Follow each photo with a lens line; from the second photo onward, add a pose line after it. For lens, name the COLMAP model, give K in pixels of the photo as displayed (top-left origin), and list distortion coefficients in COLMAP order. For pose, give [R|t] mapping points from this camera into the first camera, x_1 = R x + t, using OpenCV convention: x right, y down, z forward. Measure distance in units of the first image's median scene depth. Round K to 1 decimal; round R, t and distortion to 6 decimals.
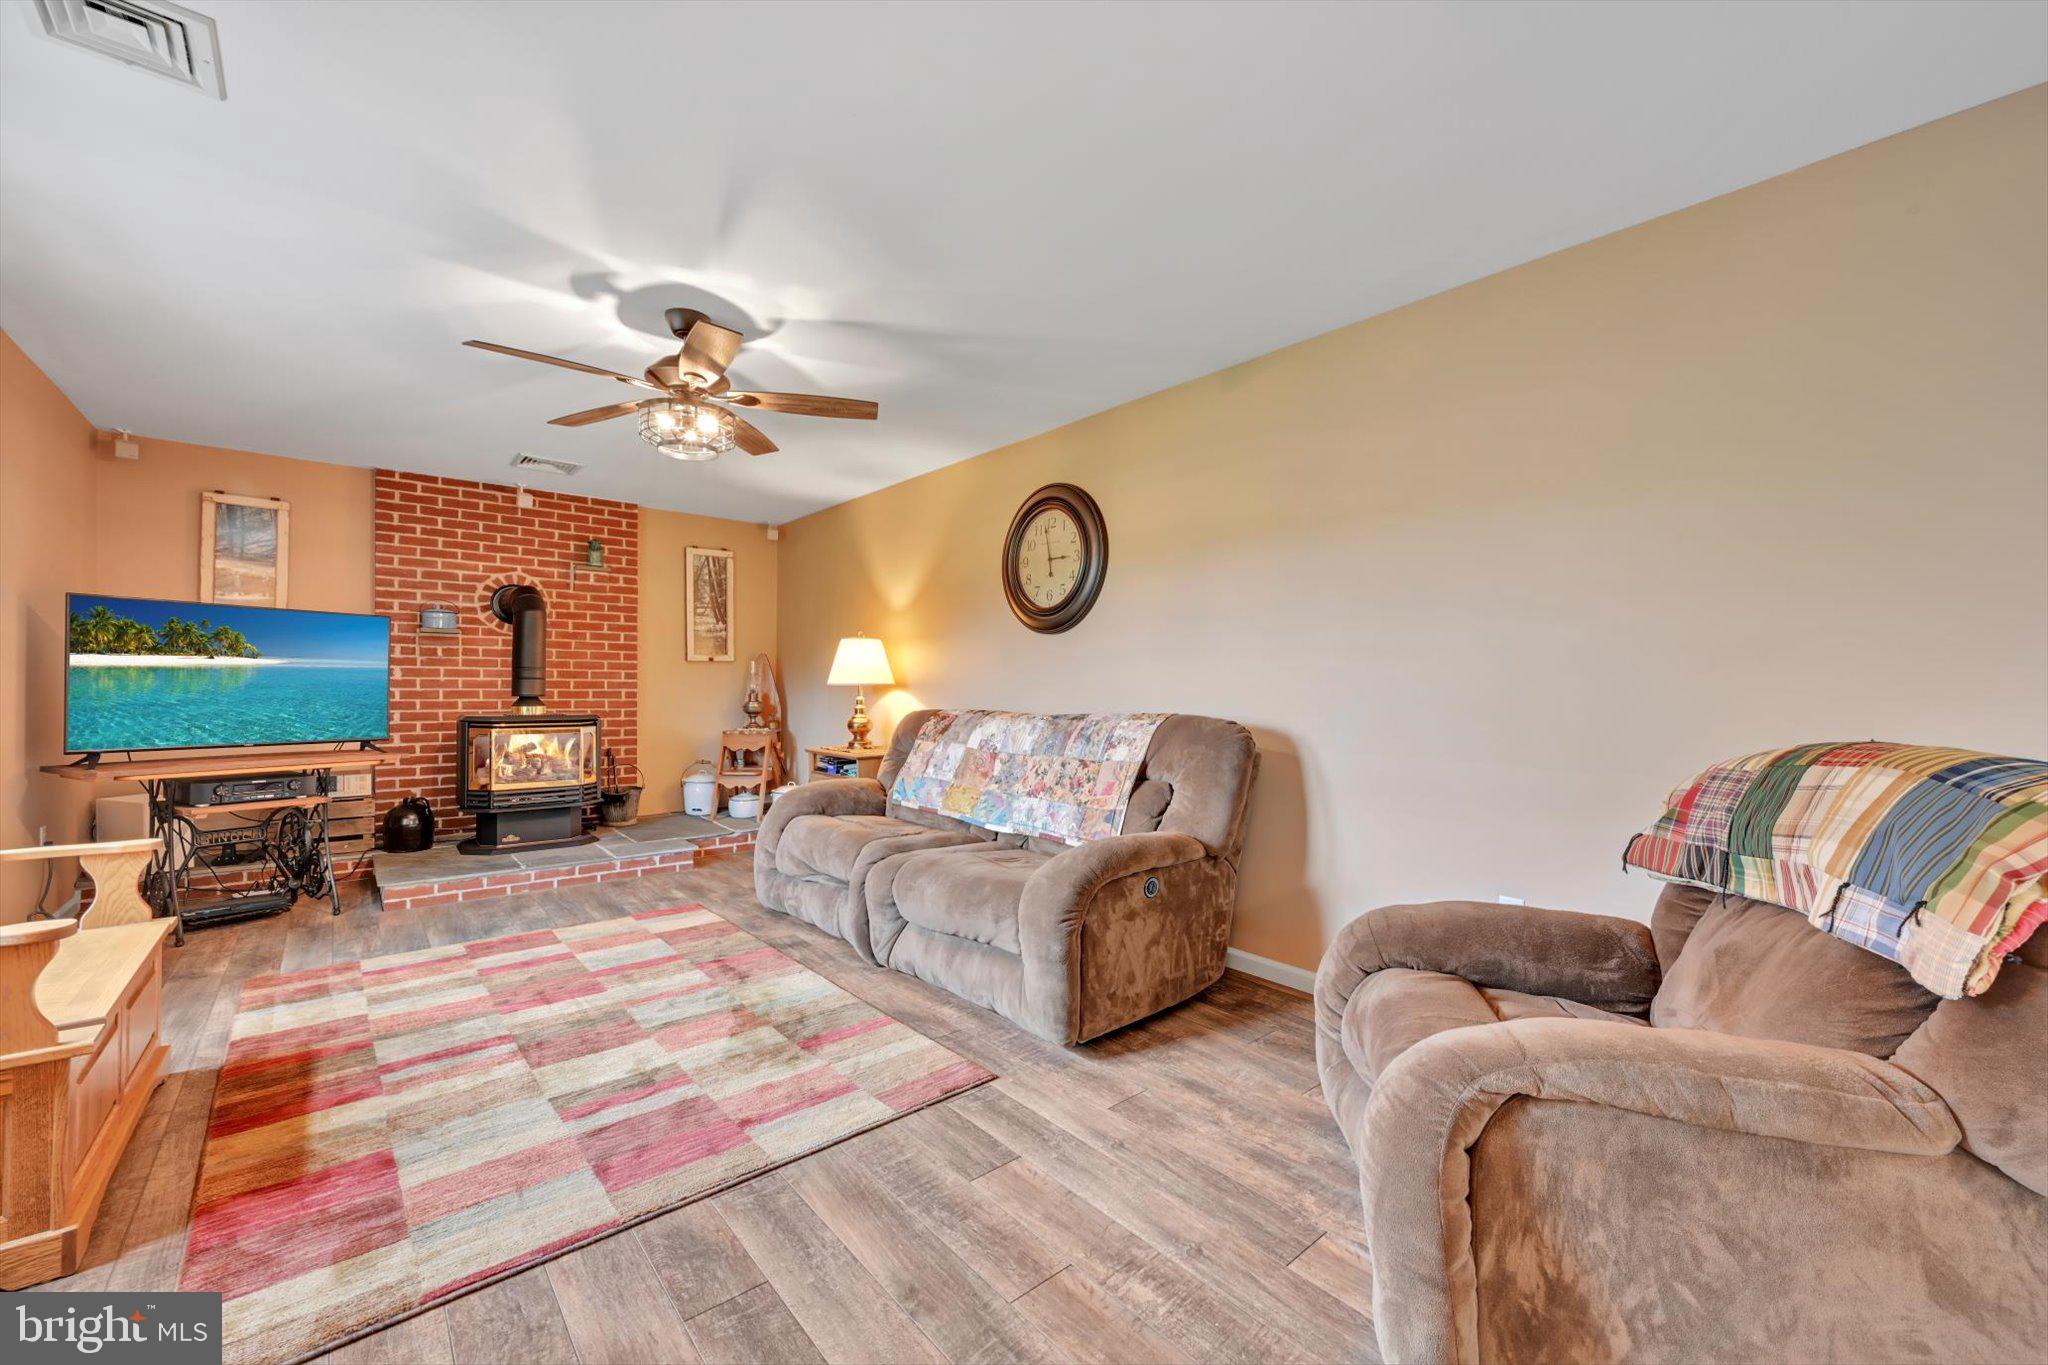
lens RADIAL K [[806.3, 0, 1024.0], [0, 806.3, 682.5], [0, 0, 1]] dist [0.001323, 0.000050]
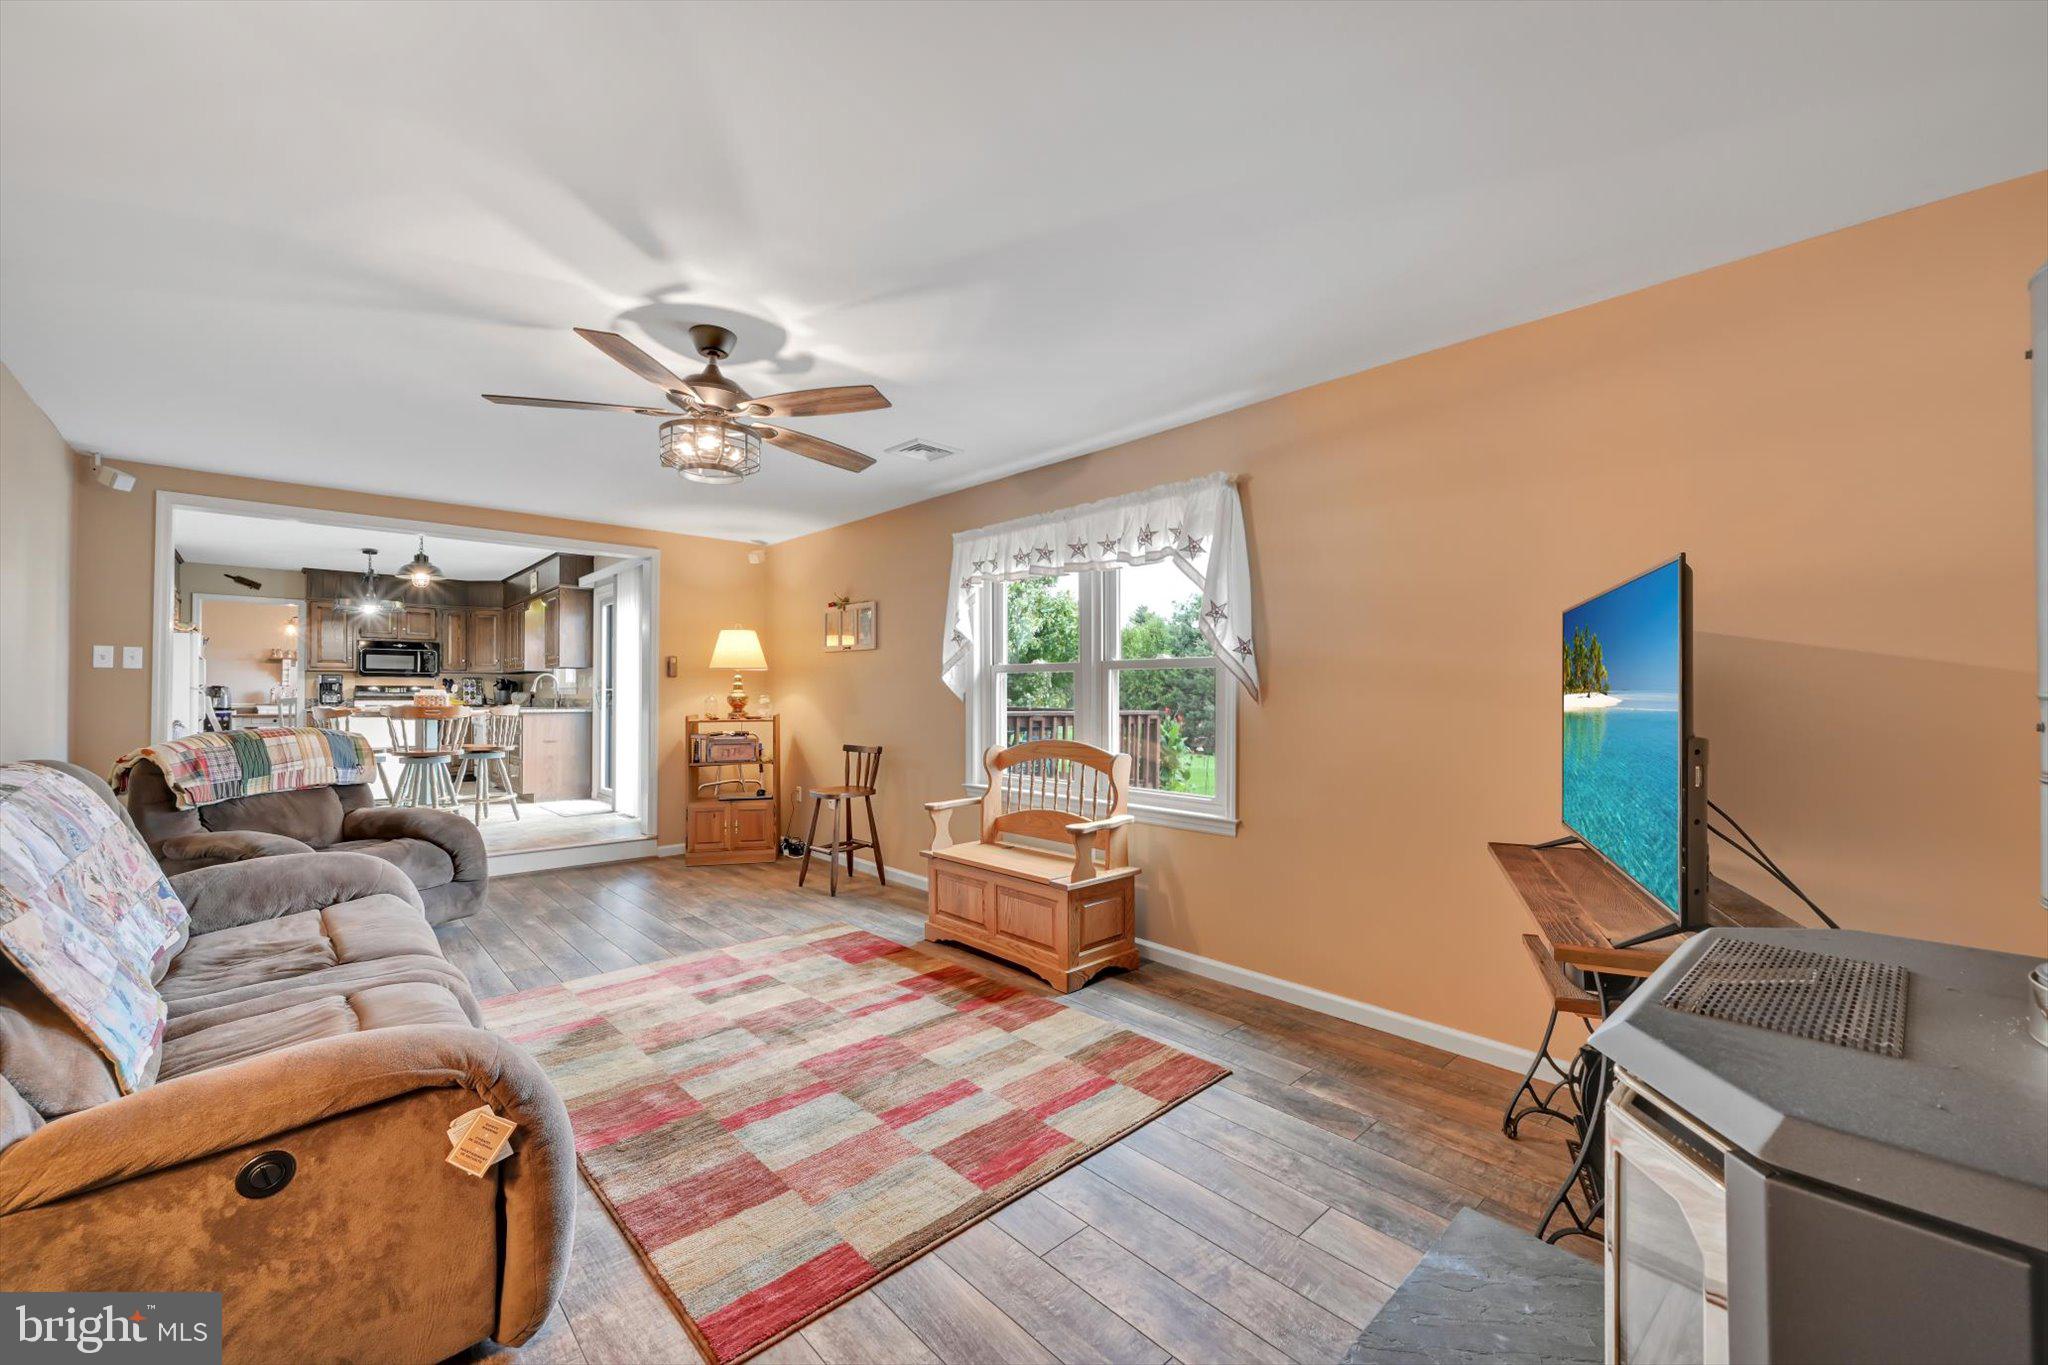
lens RADIAL K [[806.3, 0, 1024.0], [0, 806.3, 682.5], [0, 0, 1]] dist [0.001323, 0.000050]
pose [[-0.999477, -0.010312, -0.030657, -0.928792], [-0.009931, 0.999872, -0.012571, -0.044023], [0.030783, -0.012260, -0.999451, 2.393409]]
